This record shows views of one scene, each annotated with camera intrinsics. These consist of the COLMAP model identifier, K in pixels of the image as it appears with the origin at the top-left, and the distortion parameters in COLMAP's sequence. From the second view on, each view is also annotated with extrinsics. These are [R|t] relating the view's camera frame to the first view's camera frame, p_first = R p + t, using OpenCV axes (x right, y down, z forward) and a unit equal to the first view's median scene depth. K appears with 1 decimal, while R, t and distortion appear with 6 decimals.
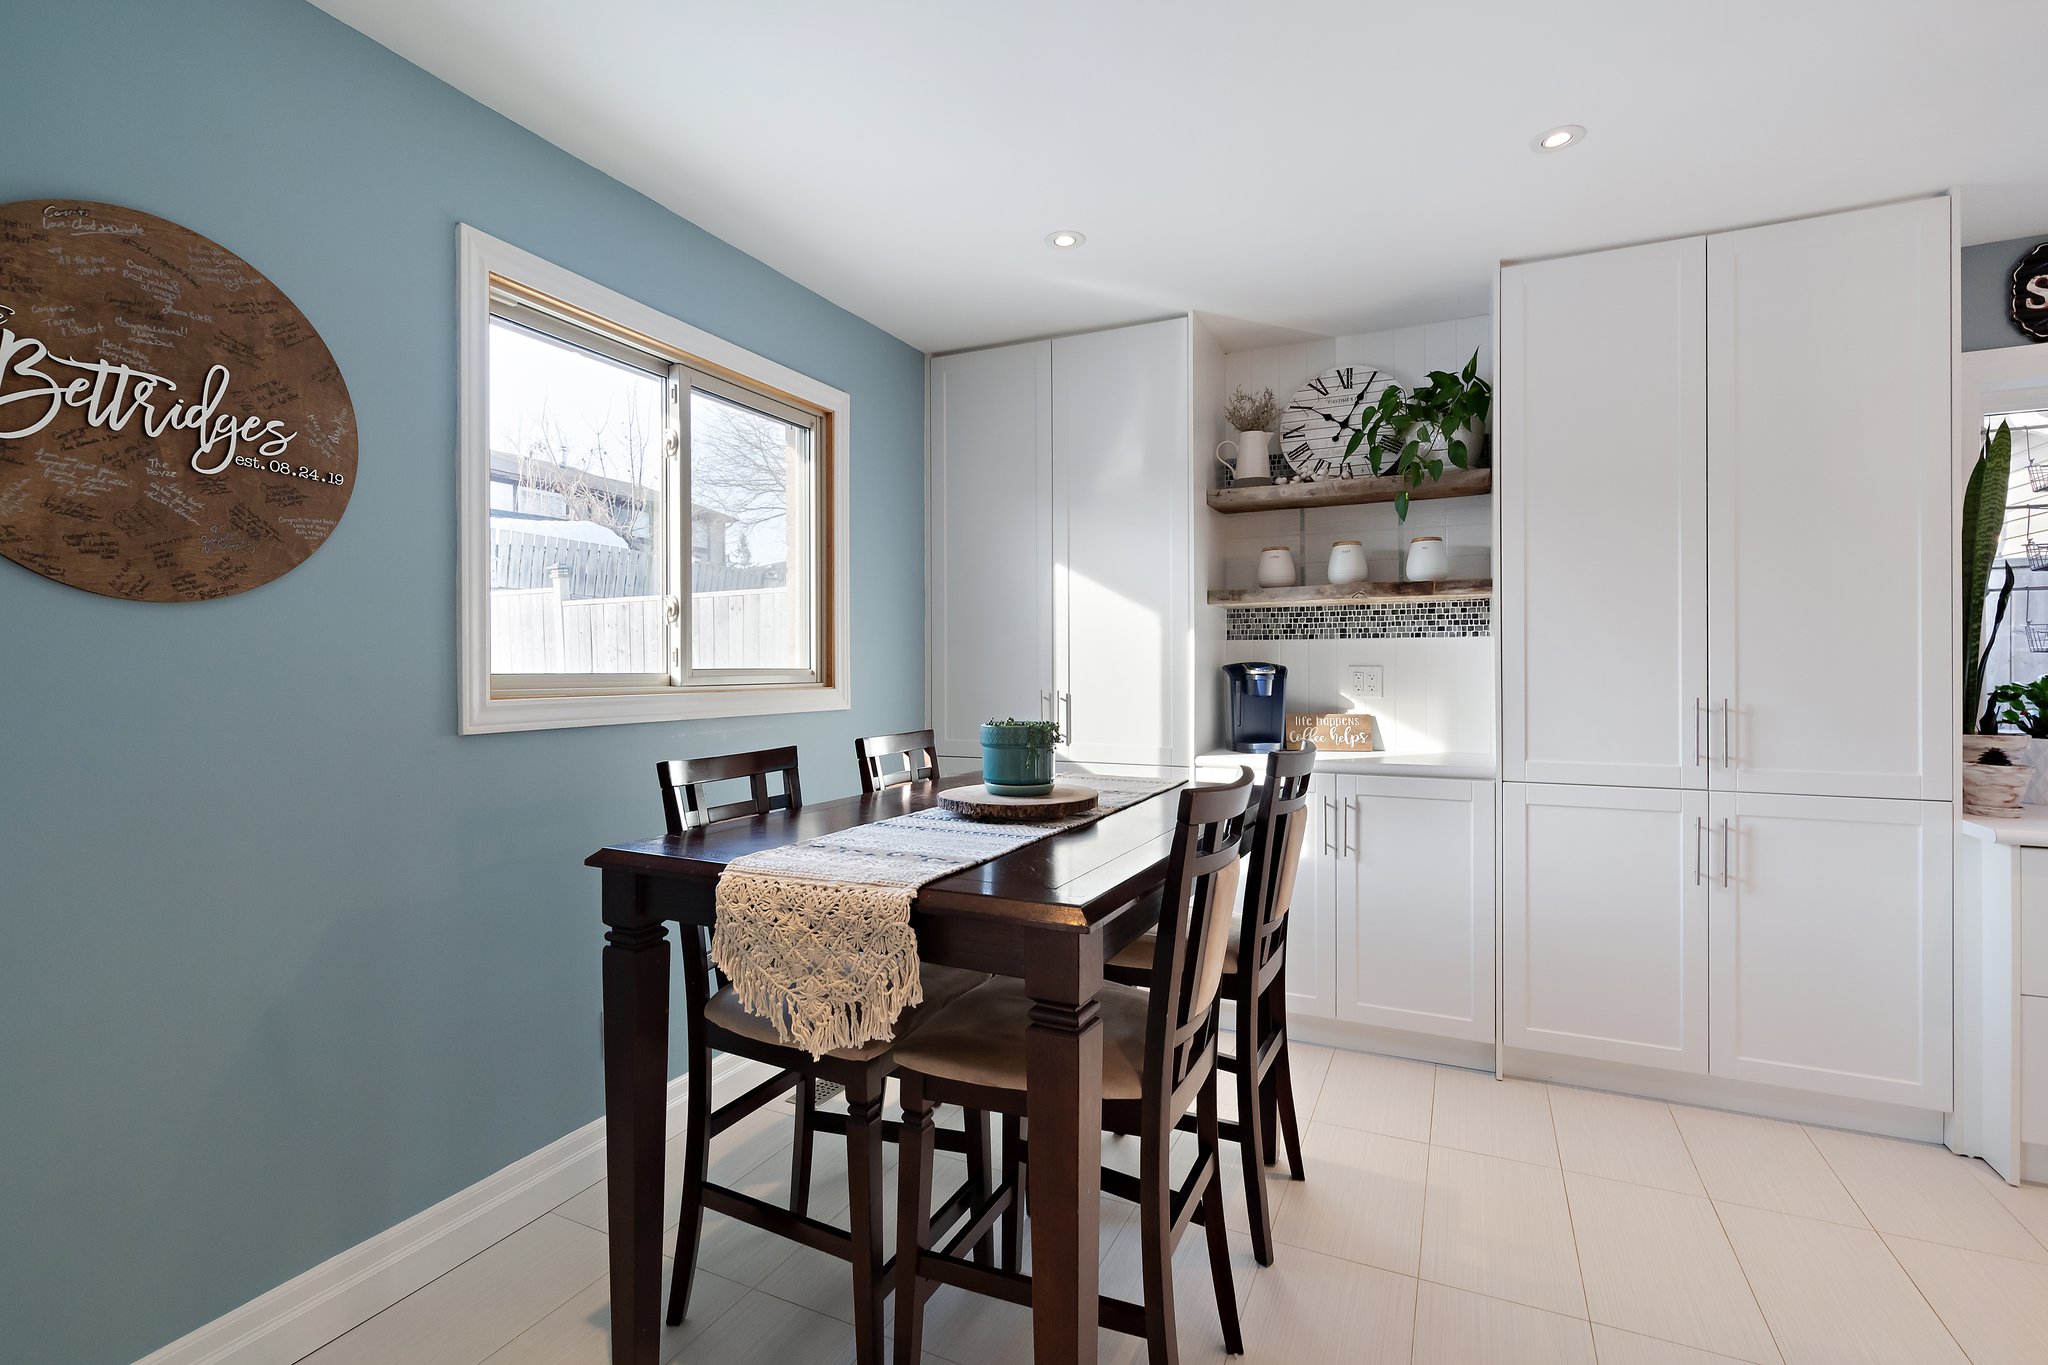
lens RADIAL K [[955.6, 0, 1024.5], [0, 955.6, 667.0], [0, 0, 1]] dist [-0.000074, 0.000343]
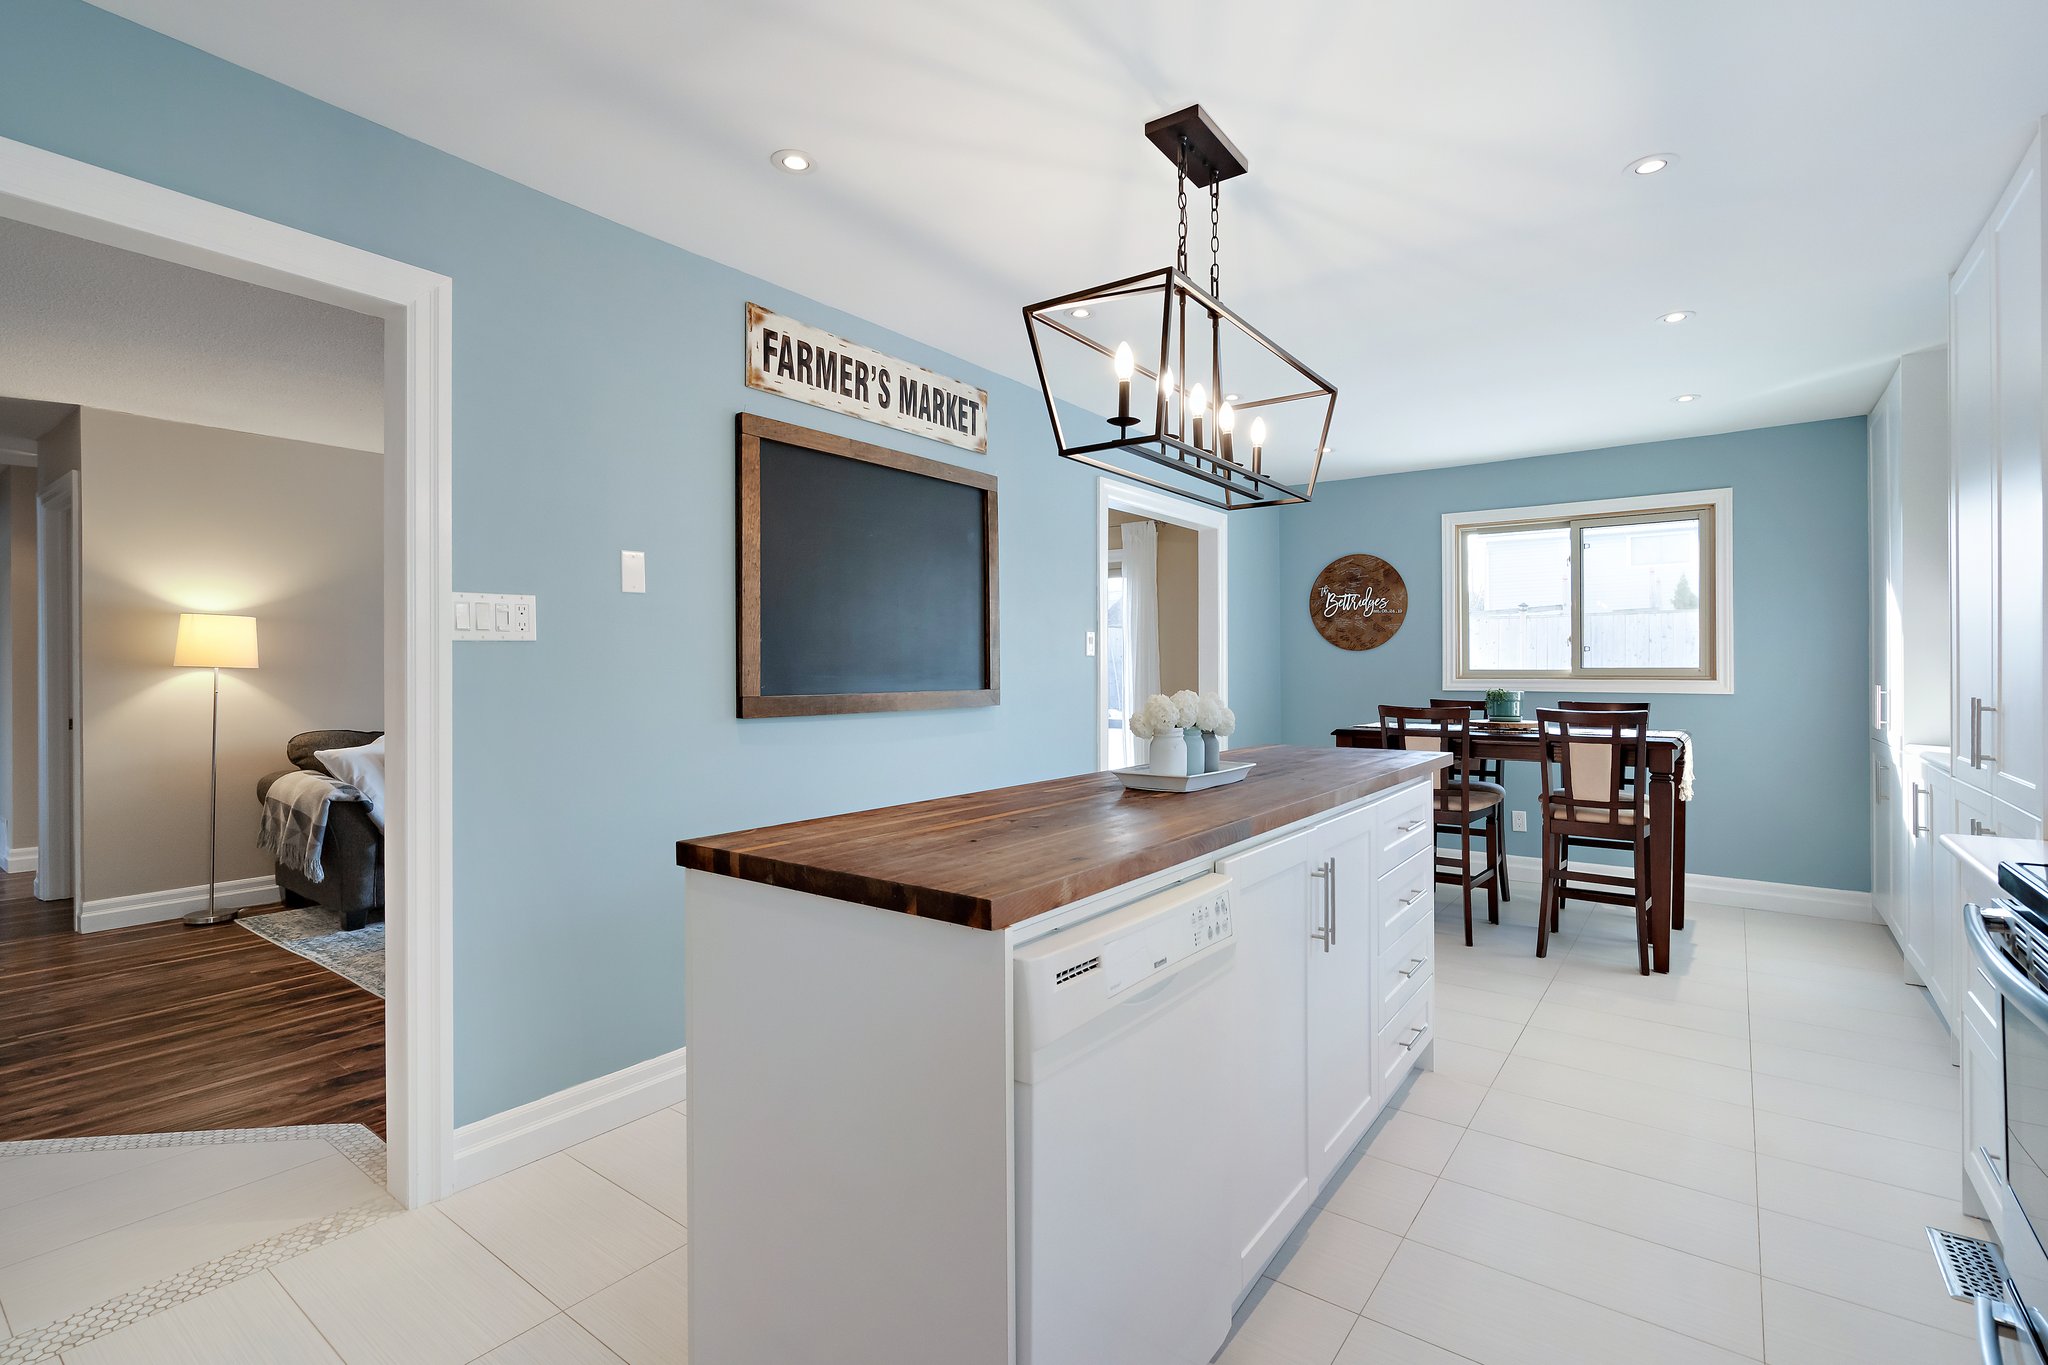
lens RADIAL K [[941.7, 0, 1019.4], [0, 941.7, 661.3], [0, 0, 1]] dist [-0.002209, 0.000736]
pose [[-0.189048, -0.005012, -0.981955, 1.946188], [0.003049, 0.999979, -0.005691, -0.004120], [0.981963, -0.004070, -0.189029, 0.218844]]
